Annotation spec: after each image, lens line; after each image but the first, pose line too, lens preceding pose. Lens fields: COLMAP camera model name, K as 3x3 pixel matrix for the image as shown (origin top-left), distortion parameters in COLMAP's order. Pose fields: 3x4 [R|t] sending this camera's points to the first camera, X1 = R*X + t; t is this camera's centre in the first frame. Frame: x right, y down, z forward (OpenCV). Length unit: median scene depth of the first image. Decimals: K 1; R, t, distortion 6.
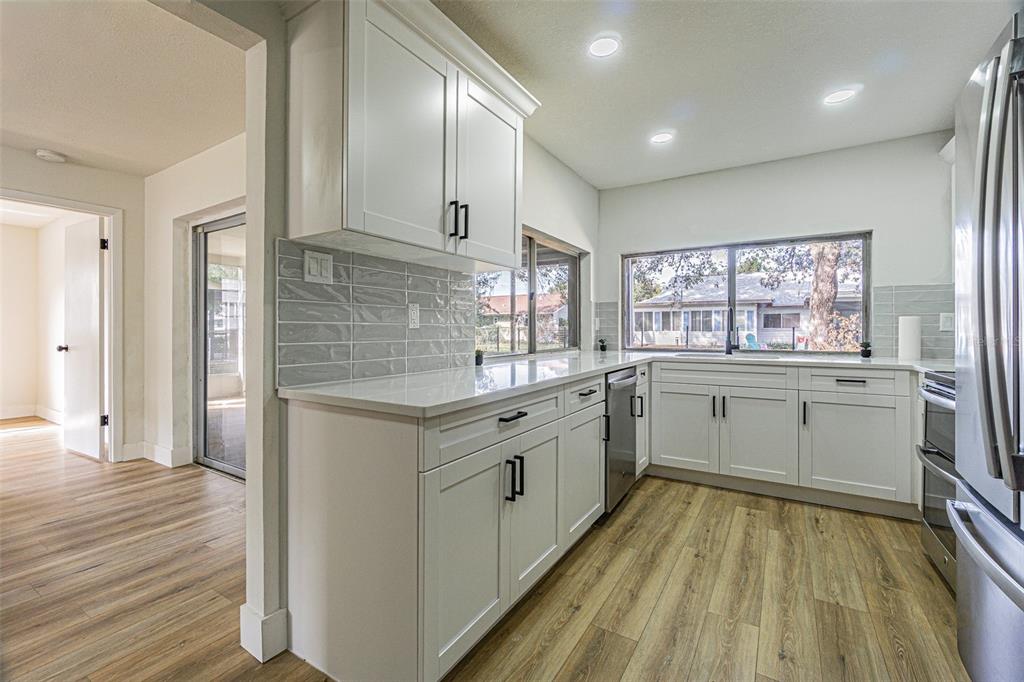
lens RADIAL K [[439.1, 0, 510.8], [0, 439.1, 329.9], [0, 0, 1]] dist [0.001439, 0.000758]
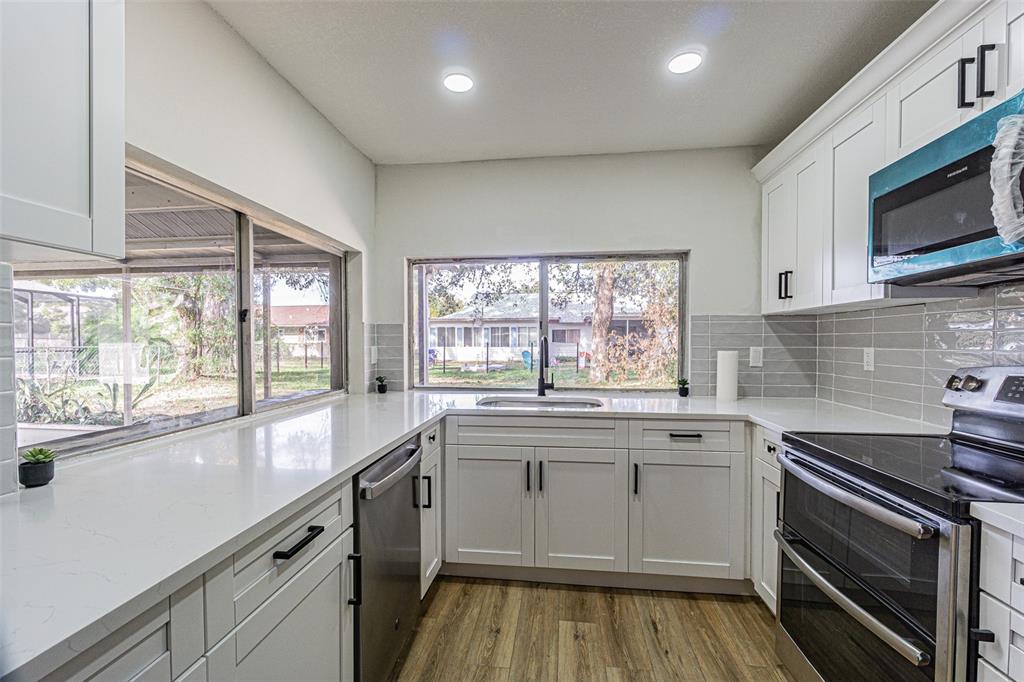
lens RADIAL K [[439.1, 0, 508.5], [0, 439.1, 344.7], [0, 0, 1]] dist [0.001439, 0.000758]
pose [[0.908237, -0.003464, 0.418442, 0.124579], [0.001312, 0.999984, 0.005429, -0.042572], [-0.418454, -0.004382, 0.908227, 0.339395]]
